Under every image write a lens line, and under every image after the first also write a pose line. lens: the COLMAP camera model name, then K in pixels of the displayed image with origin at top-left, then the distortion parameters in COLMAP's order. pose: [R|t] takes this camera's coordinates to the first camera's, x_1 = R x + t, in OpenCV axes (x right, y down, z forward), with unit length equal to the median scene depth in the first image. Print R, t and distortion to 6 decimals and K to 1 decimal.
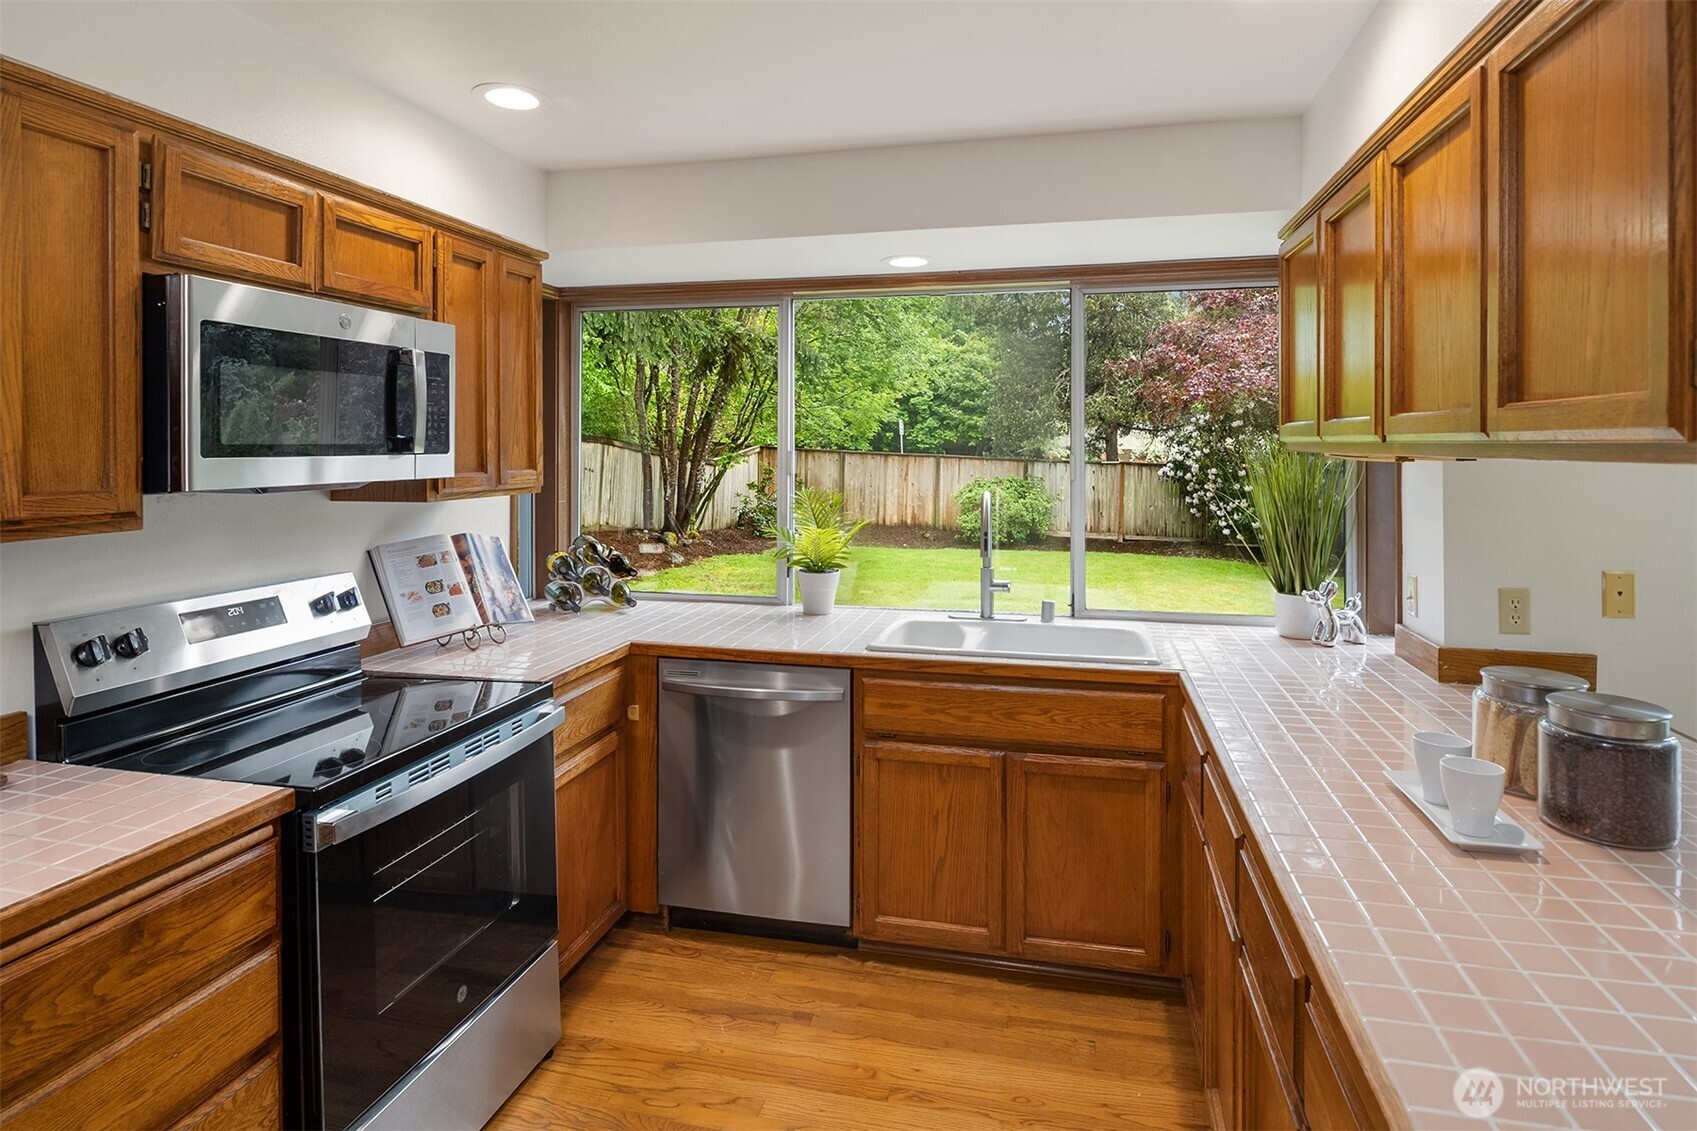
lens RADIAL K [[940.2, 0, 876.9], [0, 940.2, 446.7], [0, 0, 1]] dist [0.005226, -0.009123]
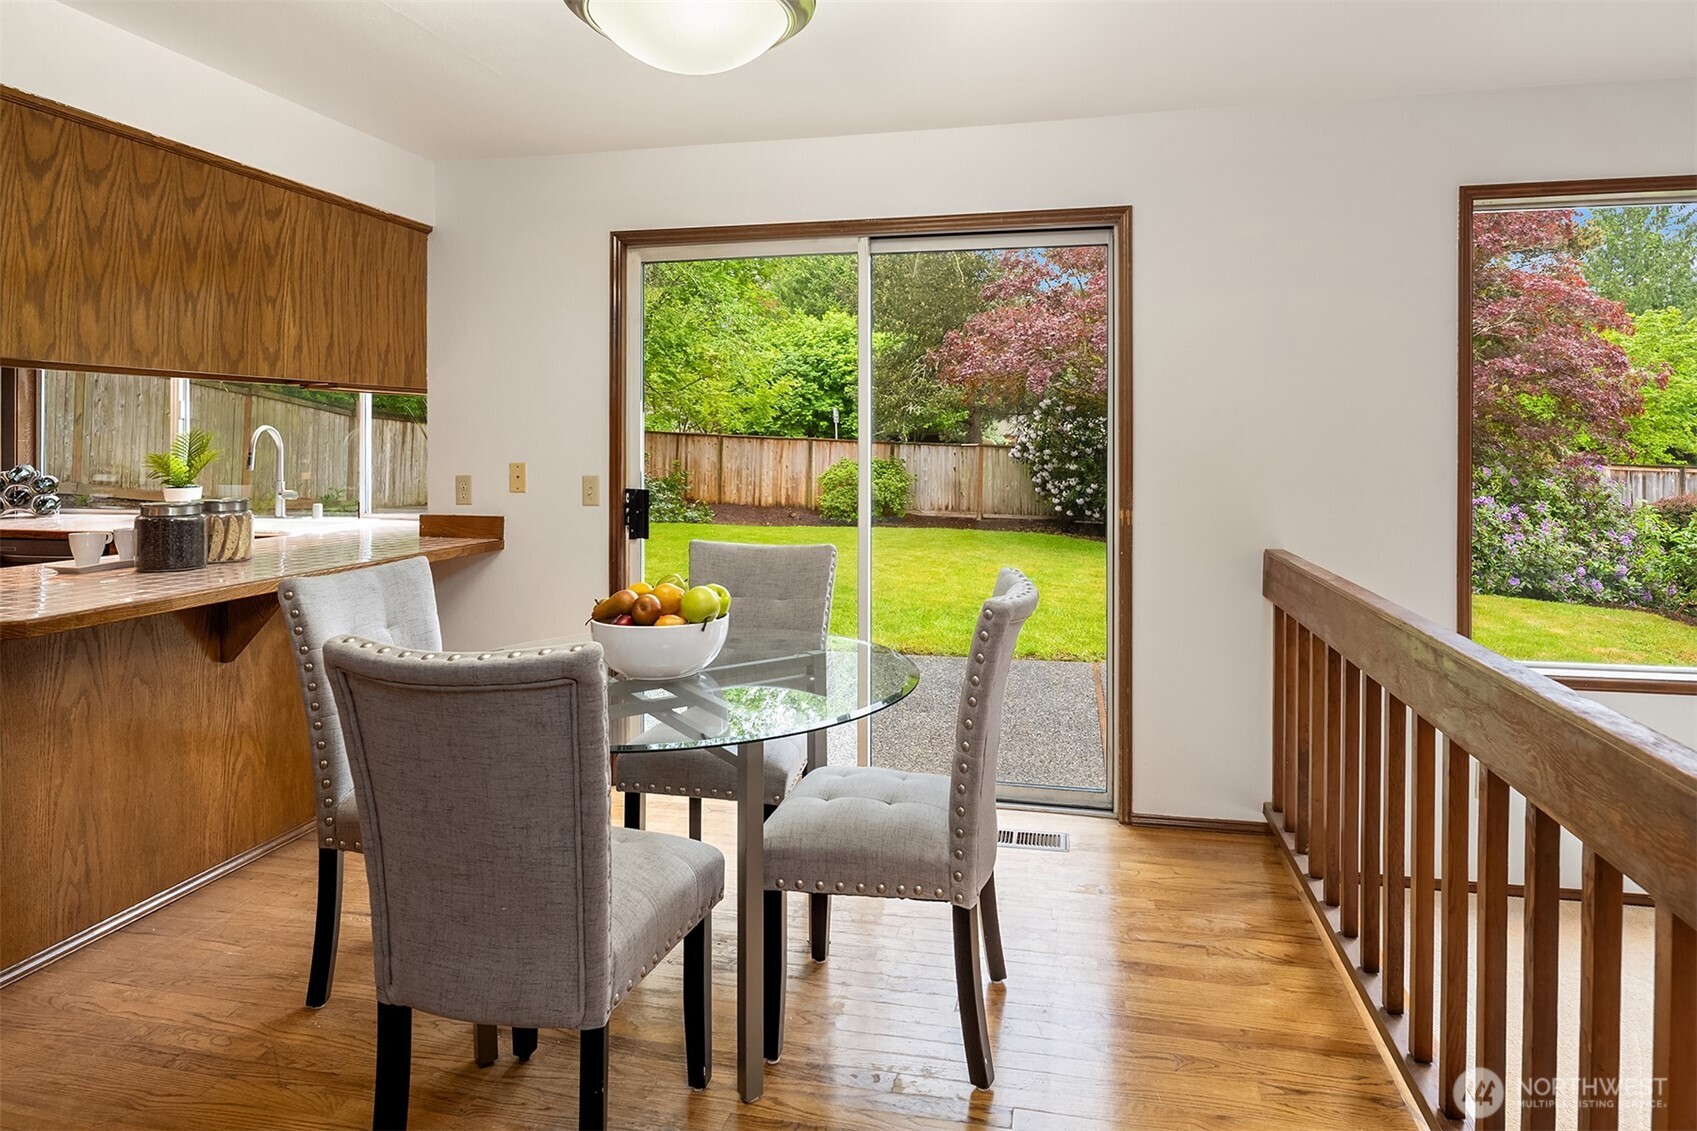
lens RADIAL K [[940.2, 0, 893.8], [0, 940.2, 443.2], [0, 0, 1]] dist [0.005226, -0.009123]
pose [[0.999830, -0.002812, 0.018223, 0.339710], [0.002733, 0.999987, 0.004384, 0.022796], [-0.018235, -0.004333, 0.999824, -0.139063]]
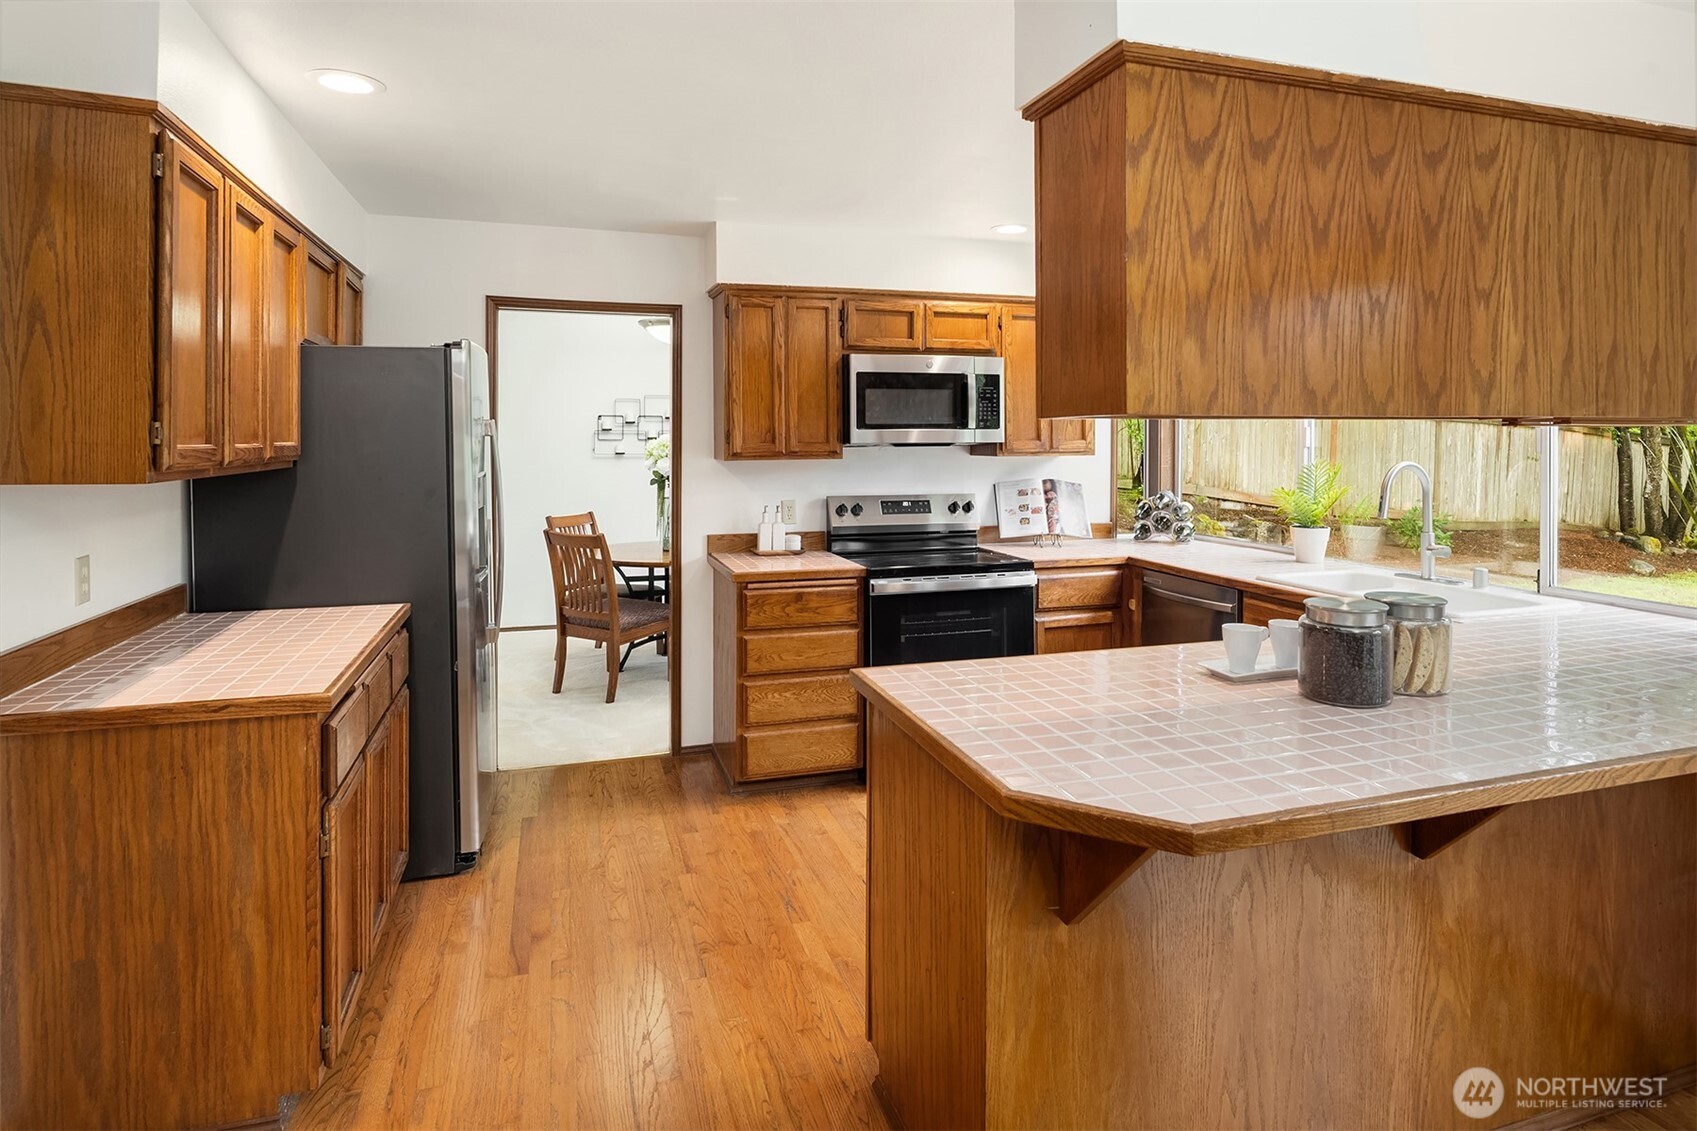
lens RADIAL K [[940.2, 0, 841.6], [0, 940.2, 439.8], [0, 0, 1]] dist [0.005226, -0.009123]
pose [[0.495444, 0.000306, -0.868640, 0.245291], [0.002094, 0.999997, 0.001547, 0.006259], [0.868637, -0.002585, 0.495442, -0.040435]]
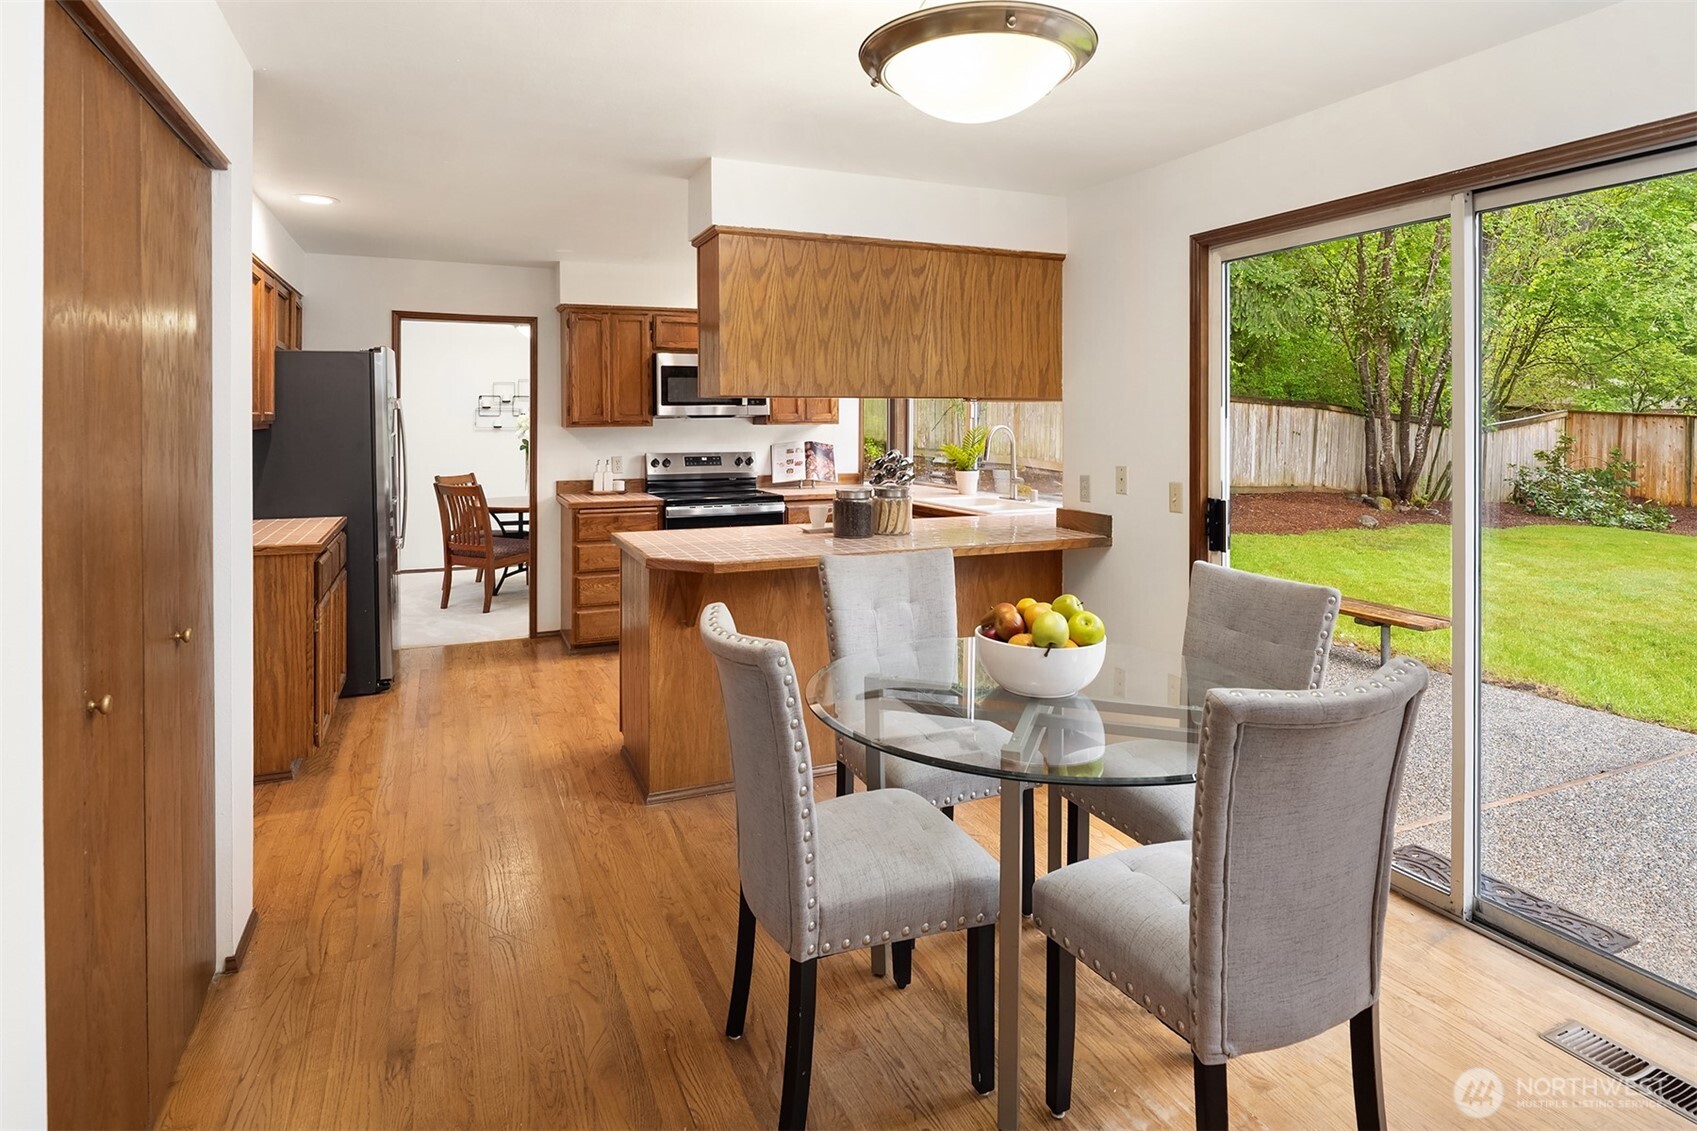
lens RADIAL K [[940.2, 0, 846.8], [0, 940.2, 419.0], [0, 0, 1]] dist [0.005226, -0.009123]
pose [[0.589750, -0.001974, -0.807584, 0.449630], [0.003497, 0.999994, 0.000109, 0.011362], [0.807578, -0.002889, 0.589753, -0.088619]]
